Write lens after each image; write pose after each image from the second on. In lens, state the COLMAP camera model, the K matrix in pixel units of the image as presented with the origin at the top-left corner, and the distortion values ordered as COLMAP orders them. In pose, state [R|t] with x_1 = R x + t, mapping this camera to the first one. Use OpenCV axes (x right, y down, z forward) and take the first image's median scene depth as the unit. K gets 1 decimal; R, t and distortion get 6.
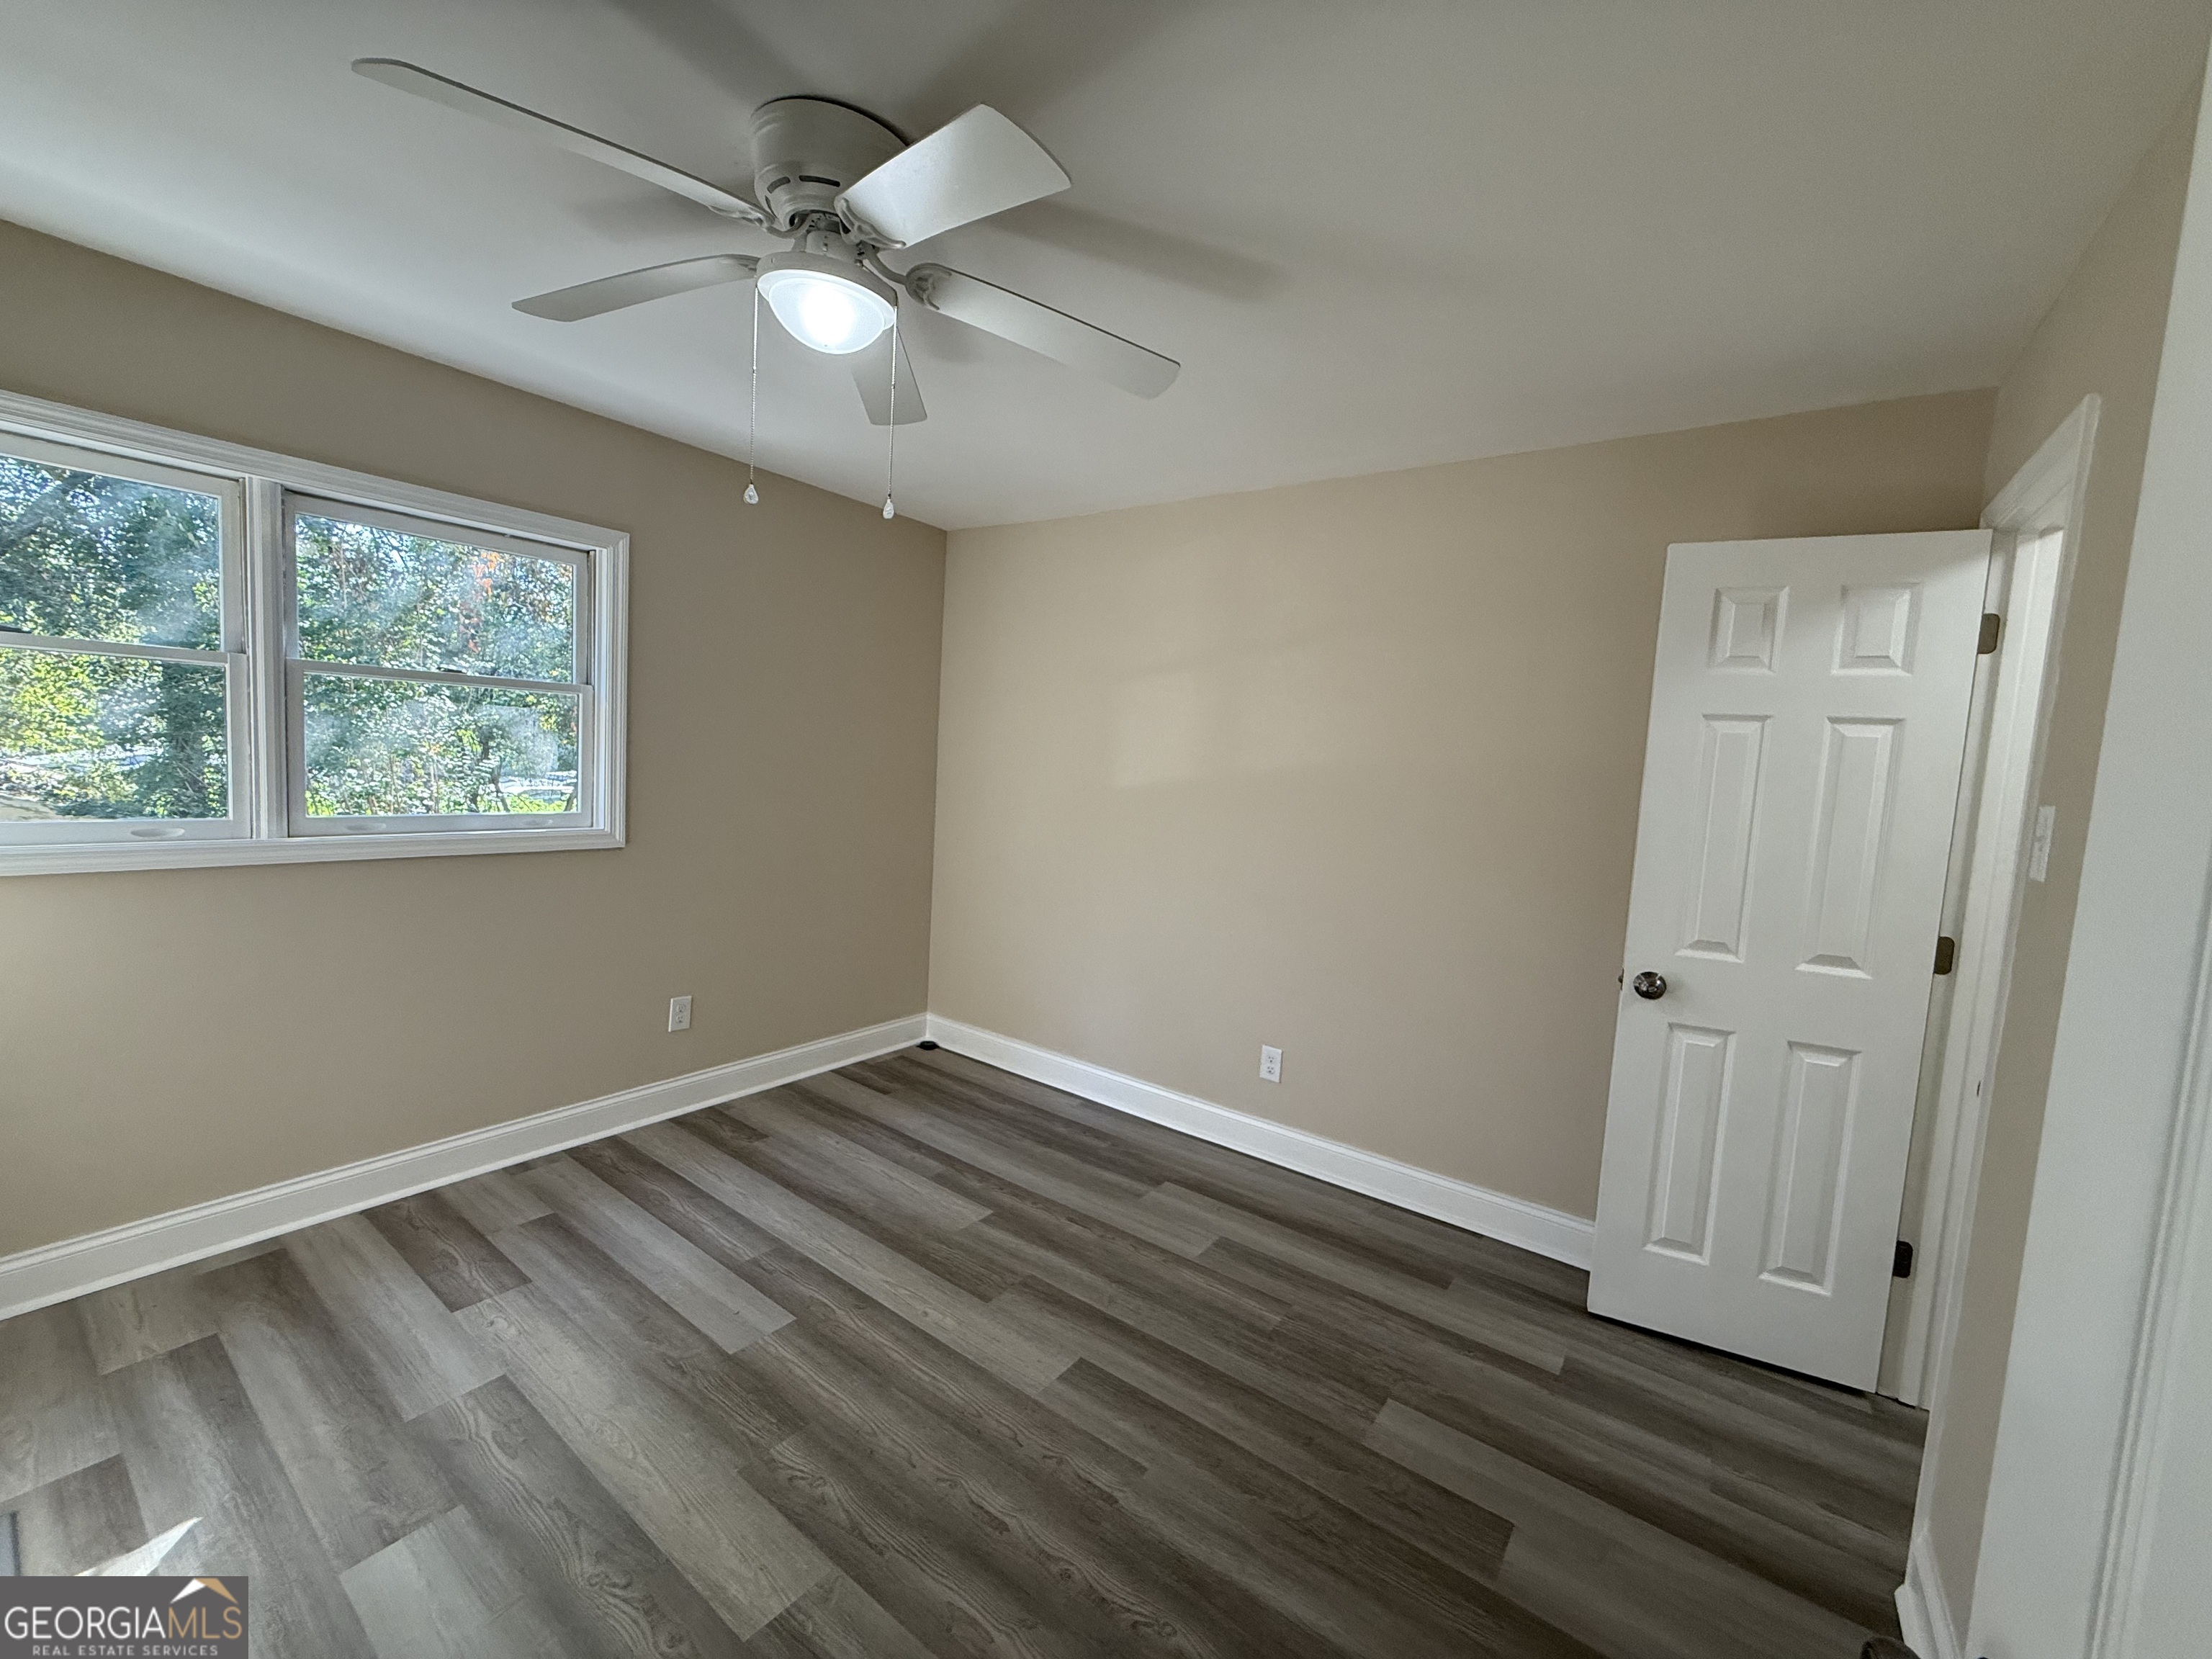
lens RADIAL K [[877.3, 0, 1102.9], [0, 877.3, 832.1], [0, 0, 1]] dist [-0.001418, -0.000158]
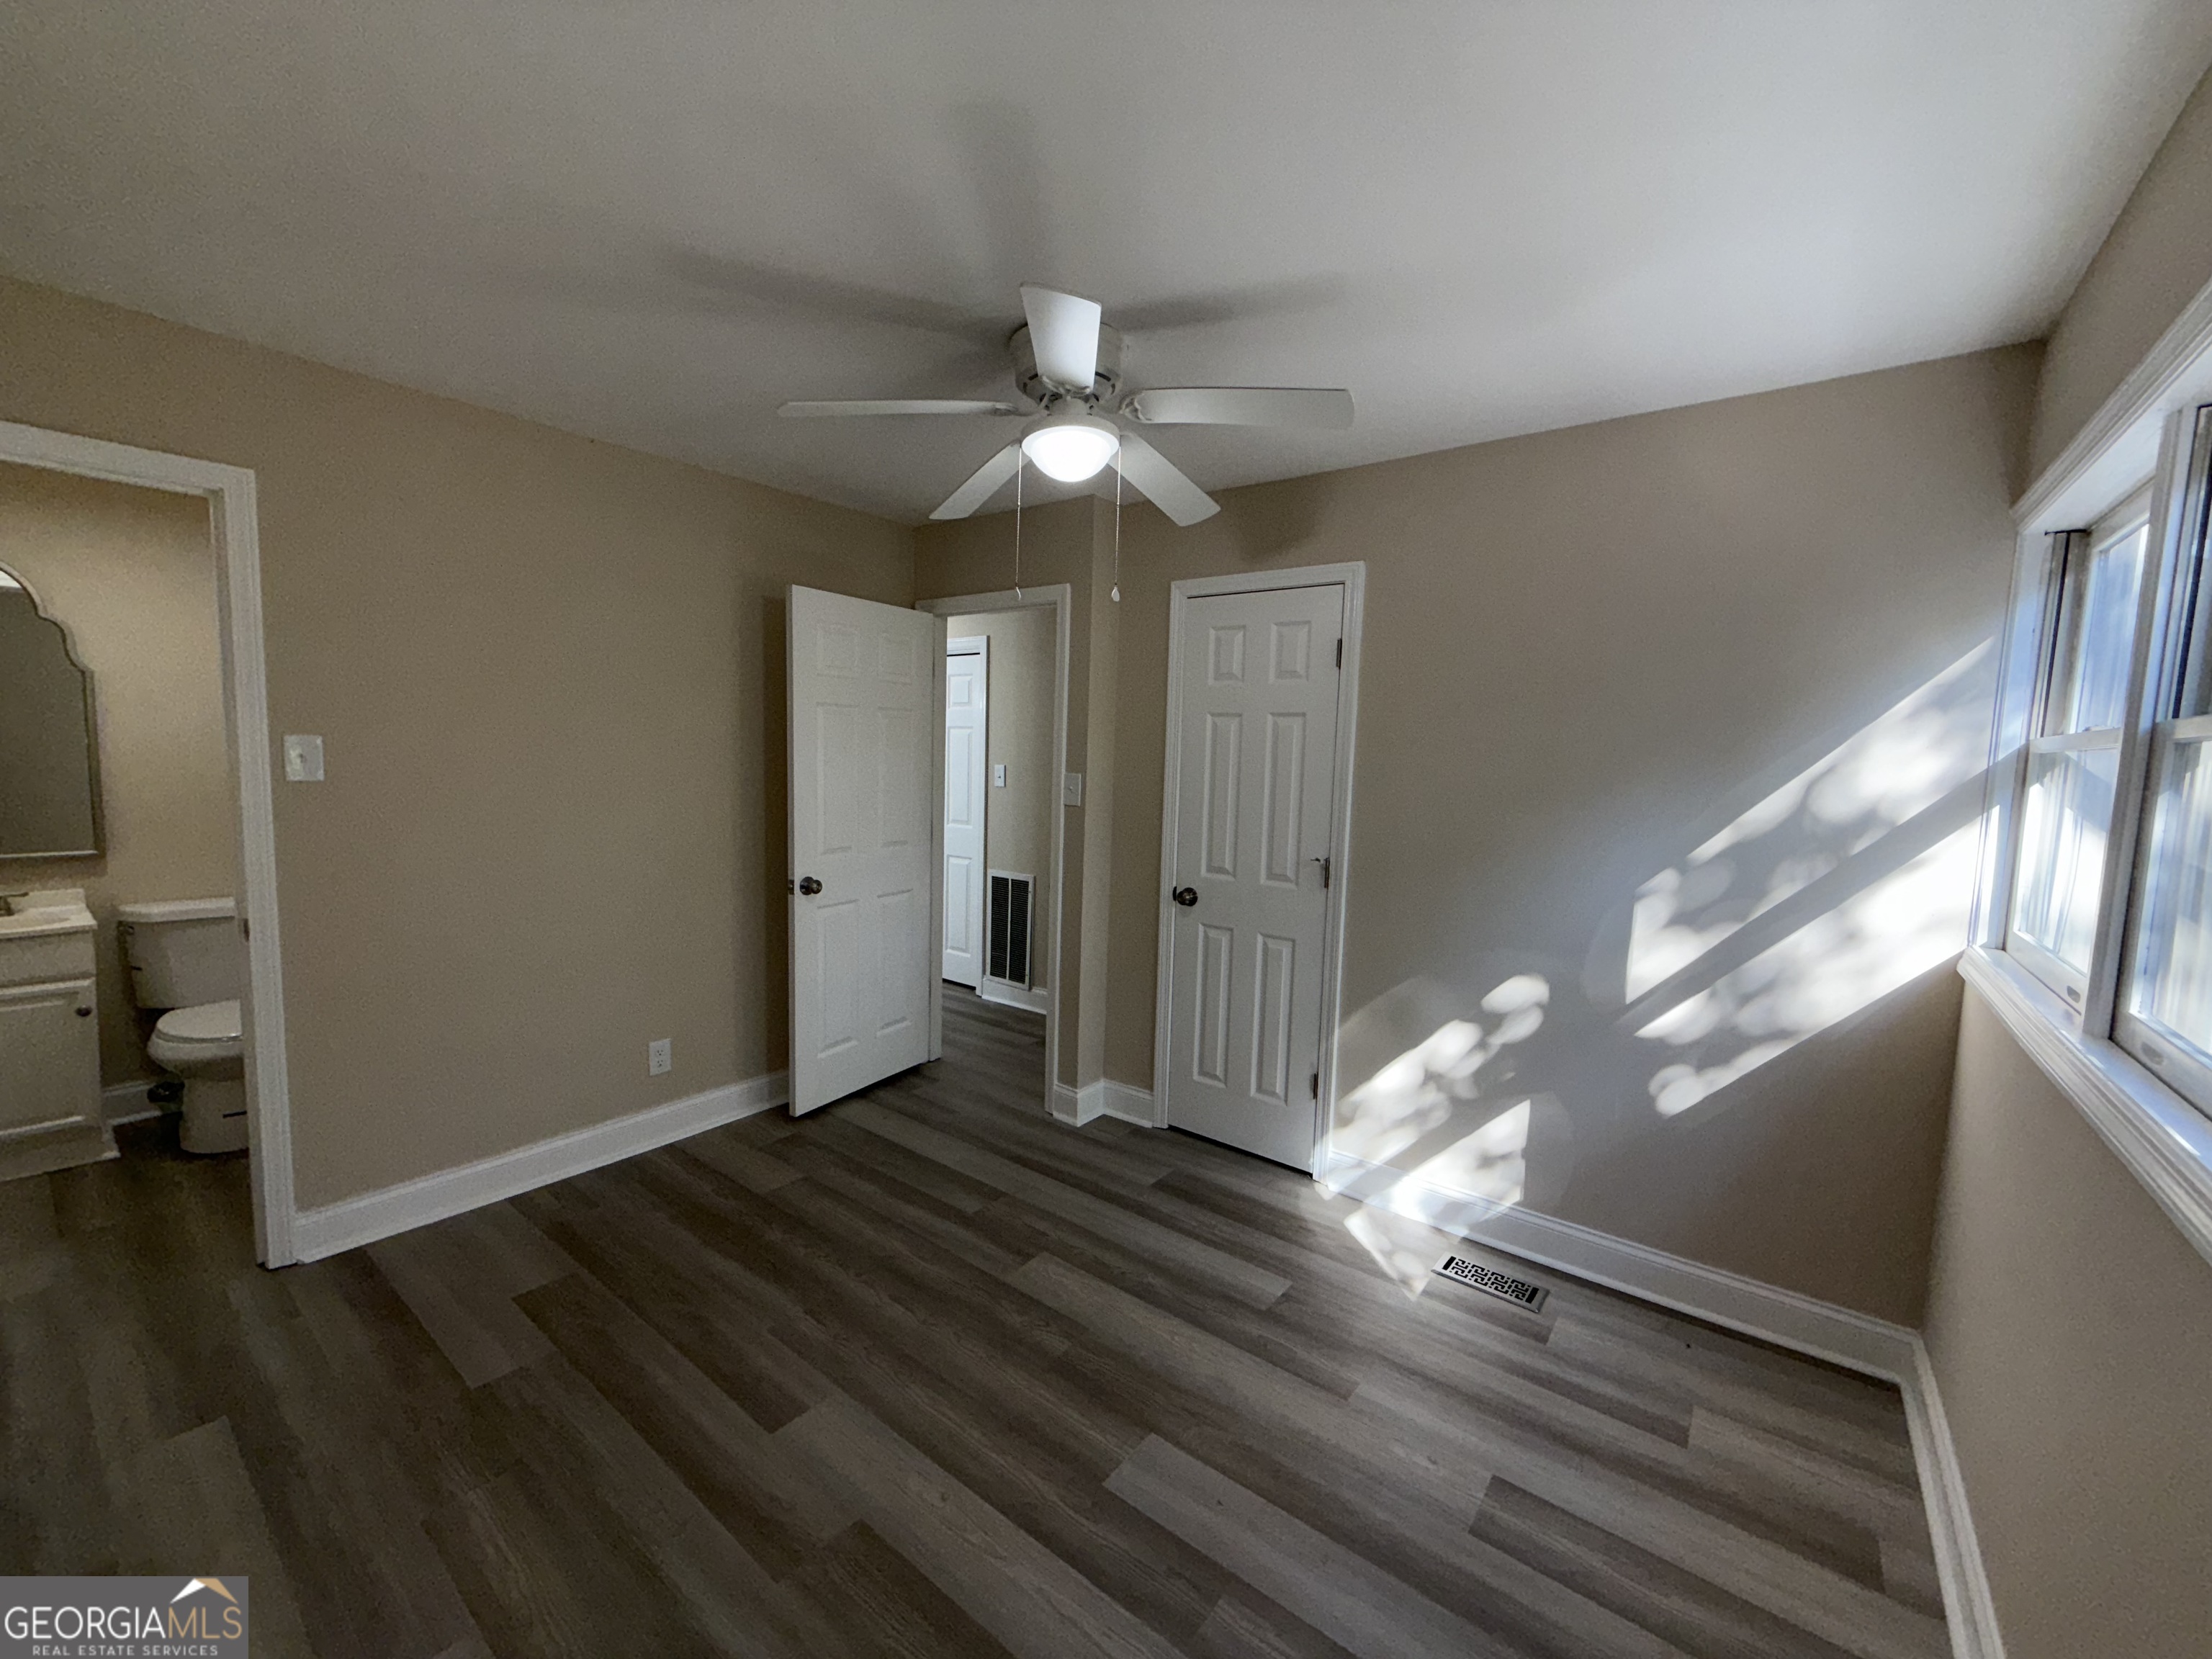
lens RADIAL K [[877.3, 0, 1102.9], [0, 877.3, 832.1], [0, 0, 1]] dist [-0.001418, -0.000158]
pose [[-0.995552, -0.091860, 0.020948, -0.347952], [-0.086757, 0.980486, 0.176411, -0.199528], [-0.036745, 0.173808, -0.984094, 1.893750]]
